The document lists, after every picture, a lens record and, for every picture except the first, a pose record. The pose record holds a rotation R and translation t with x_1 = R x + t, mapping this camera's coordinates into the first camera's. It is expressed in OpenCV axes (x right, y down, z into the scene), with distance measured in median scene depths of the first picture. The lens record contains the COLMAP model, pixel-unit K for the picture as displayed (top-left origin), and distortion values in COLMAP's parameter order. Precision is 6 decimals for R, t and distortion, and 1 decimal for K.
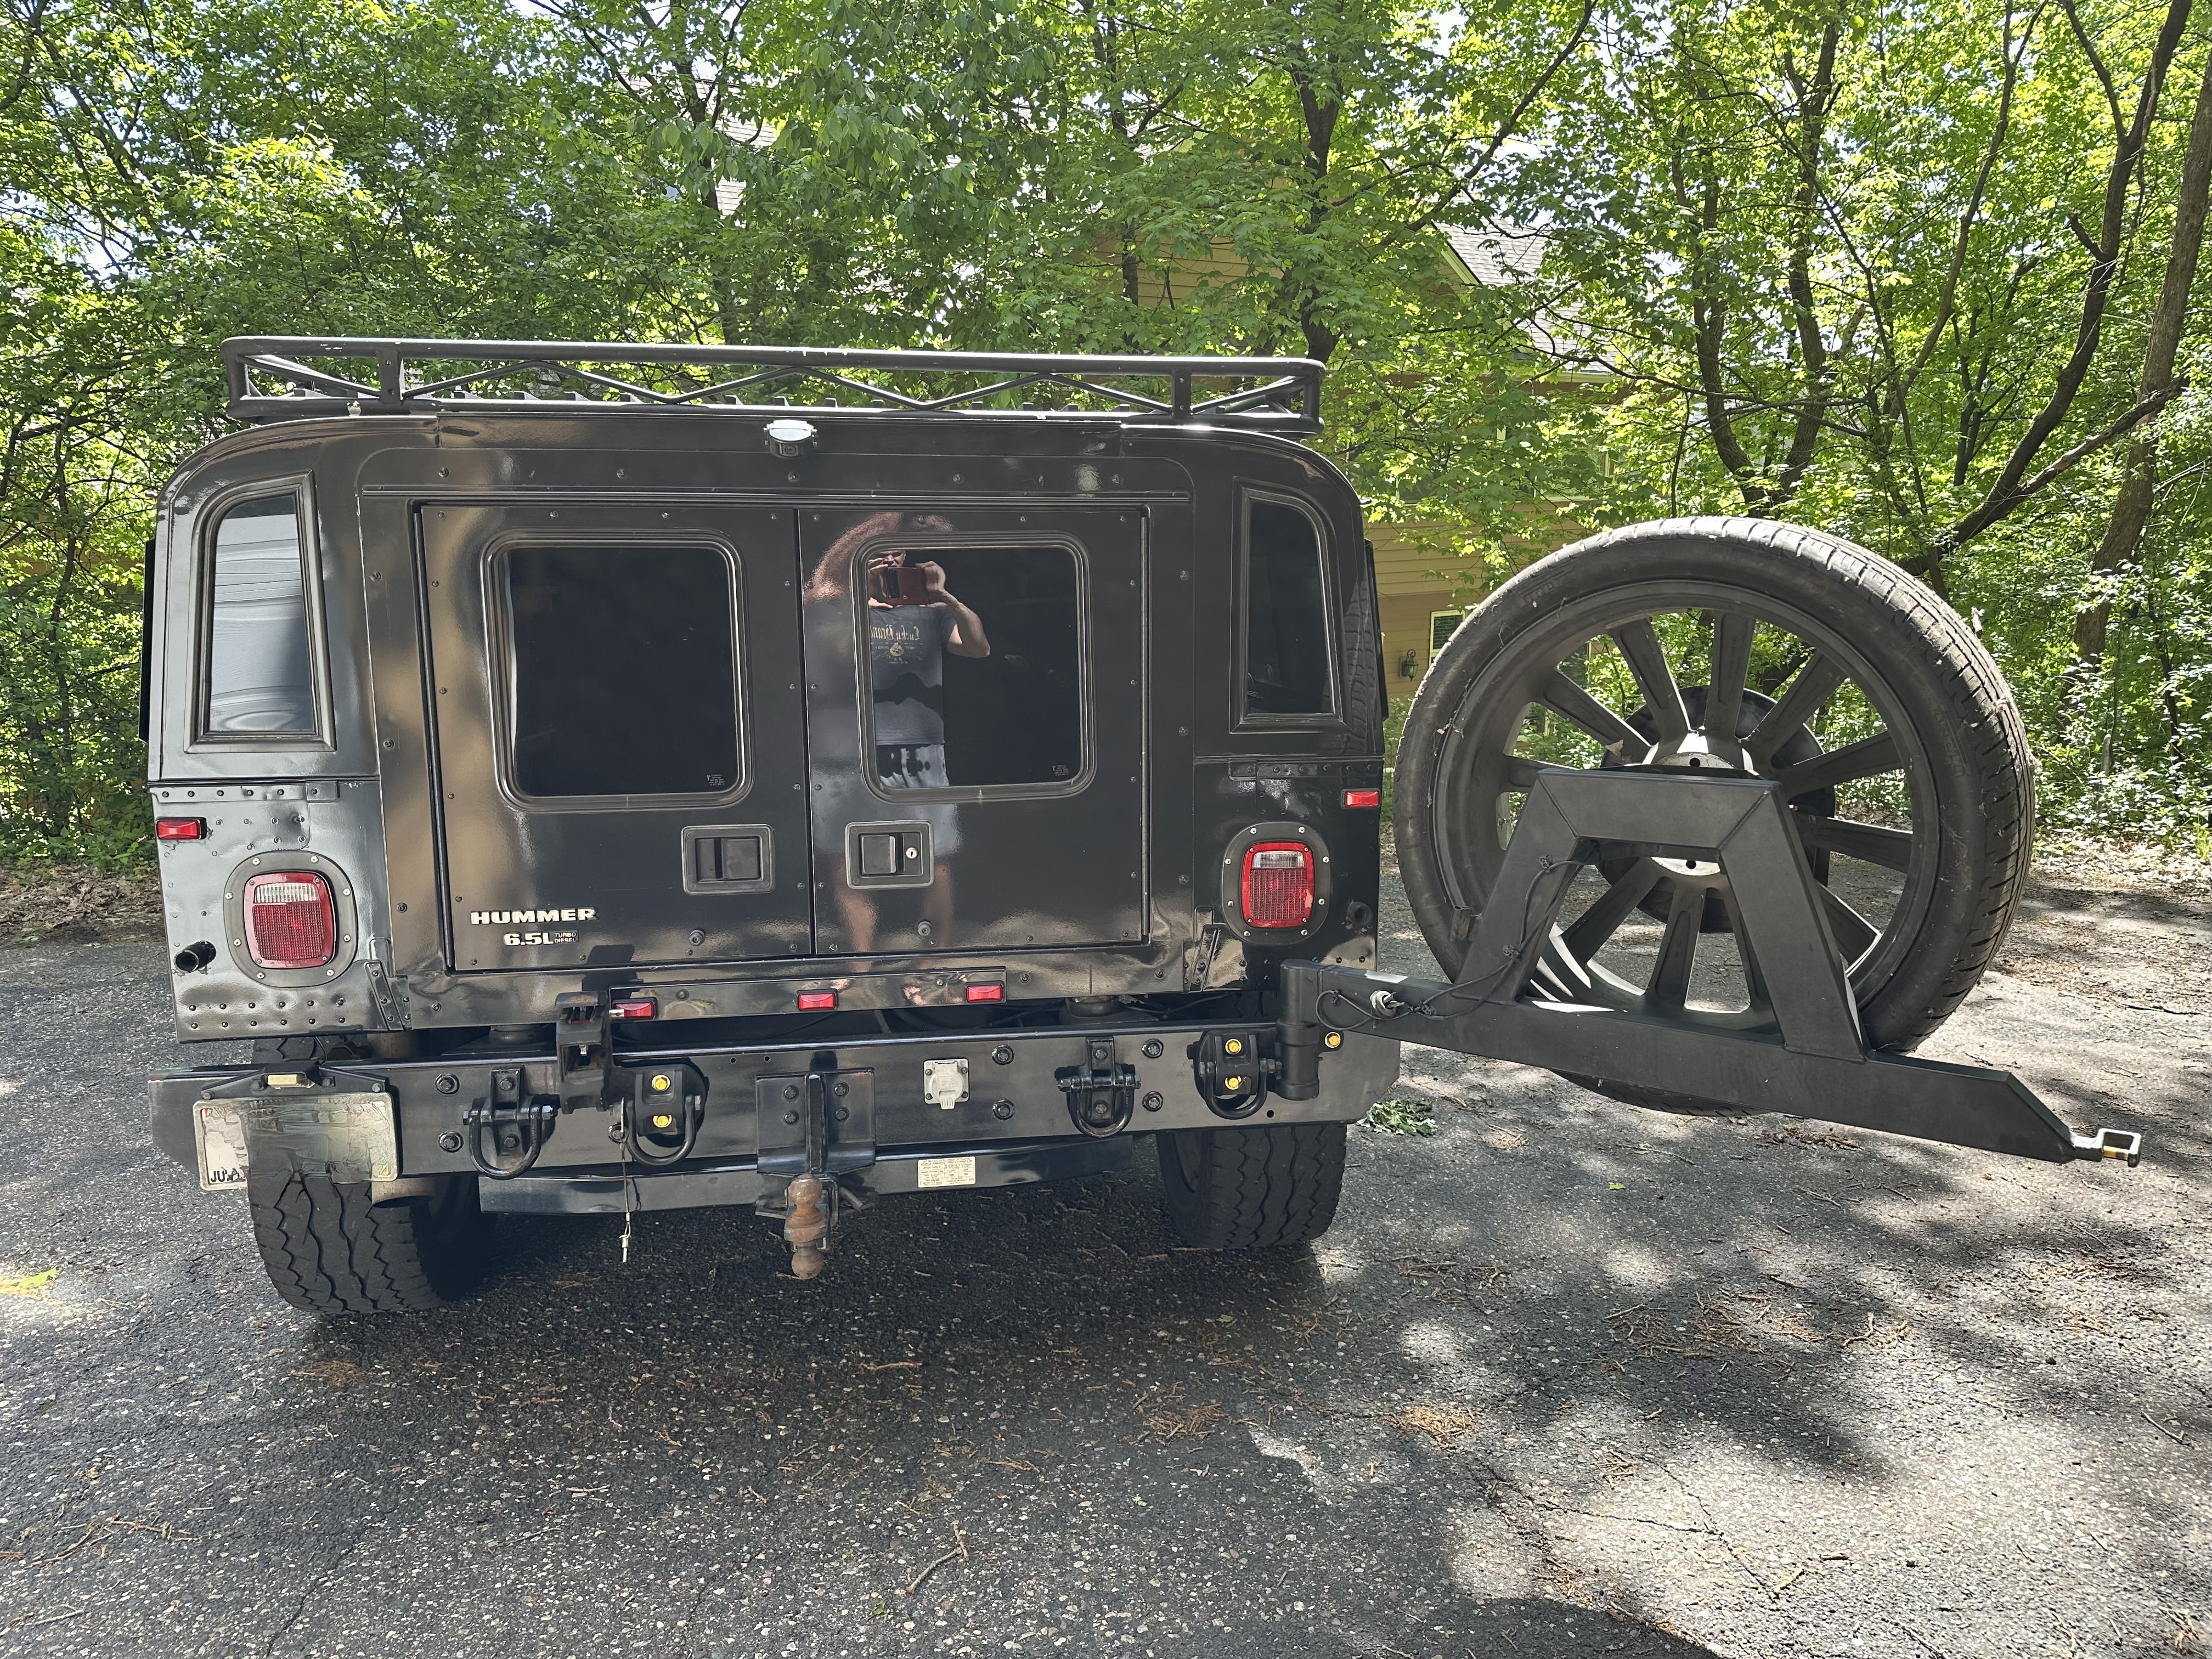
lens RADIAL K [[1539.8, 0, 1083.4], [0, 1539.8, 821.2], [0, 0, 1]] dist [0.098245, -0.145133]
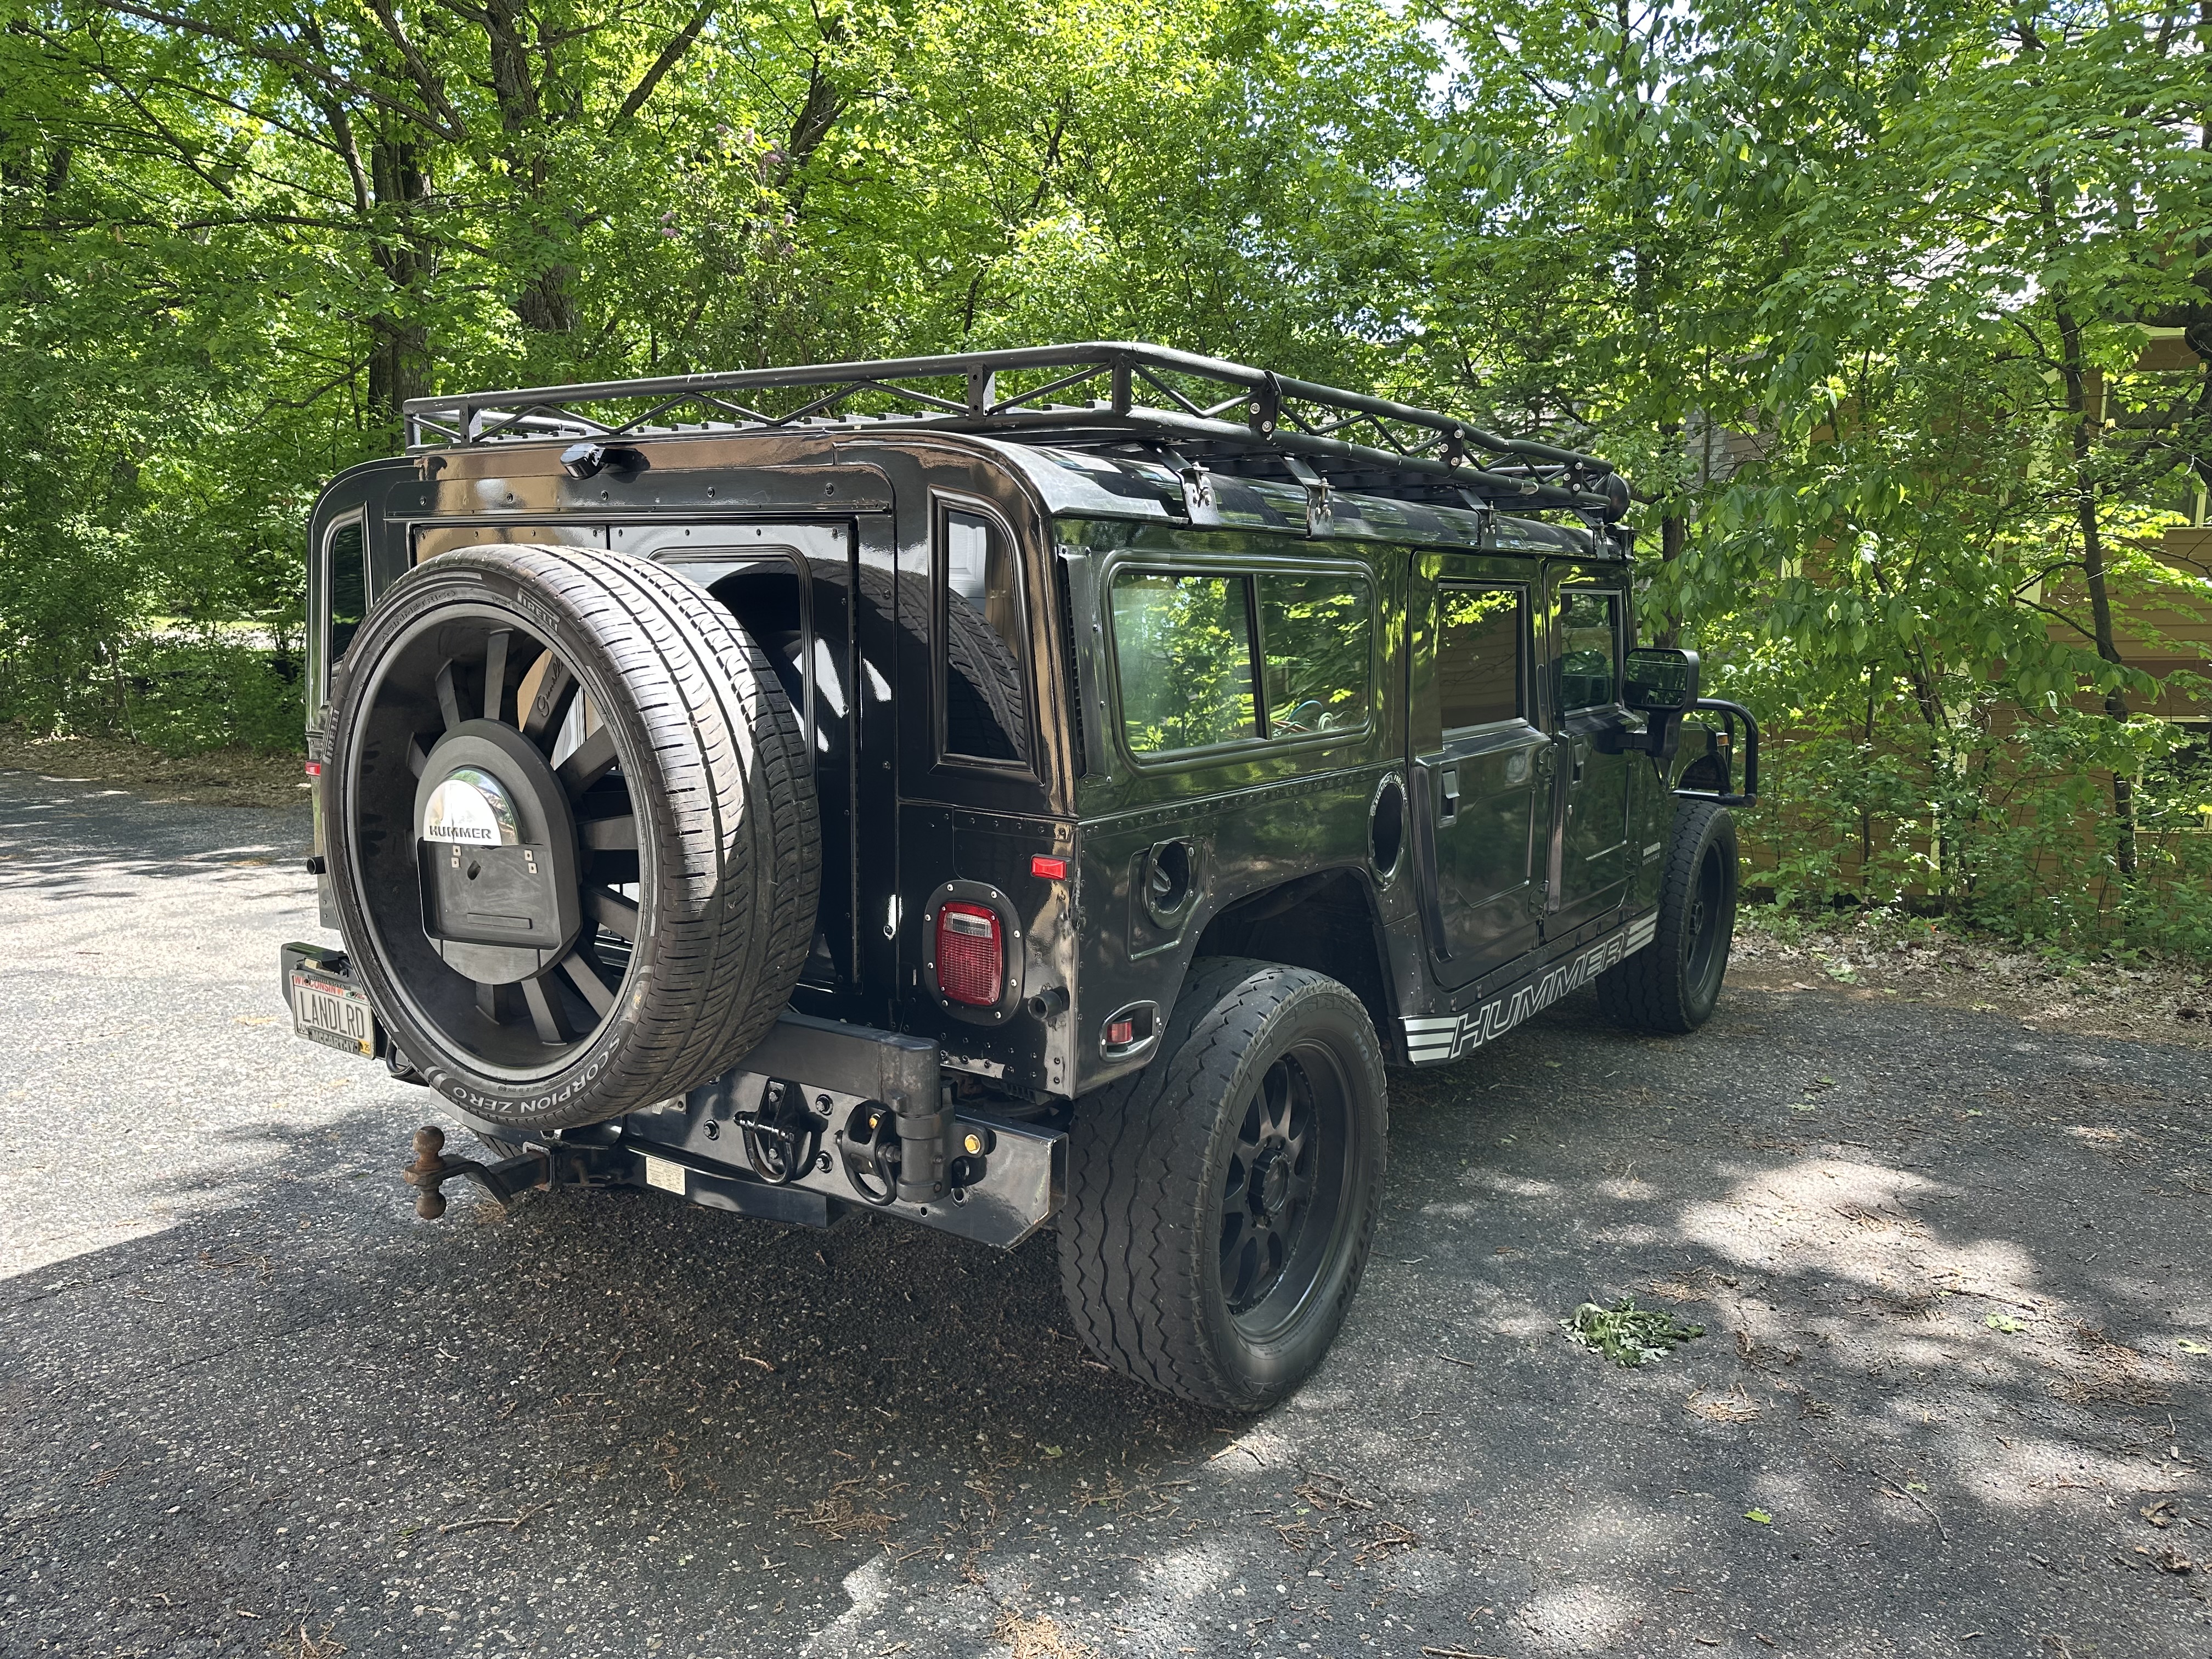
lens RADIAL K [[1539.8, 0, 1083.4], [0, 1539.8, 821.2], [0, 0, 1]] dist [0.098245, -0.145133]
pose [[0.742045, 0.118690, -0.659759, 0.648804], [-0.127599, 0.991215, 0.034806, -0.065435], [0.658094, 0.058357, 0.750671, 0.332819]]
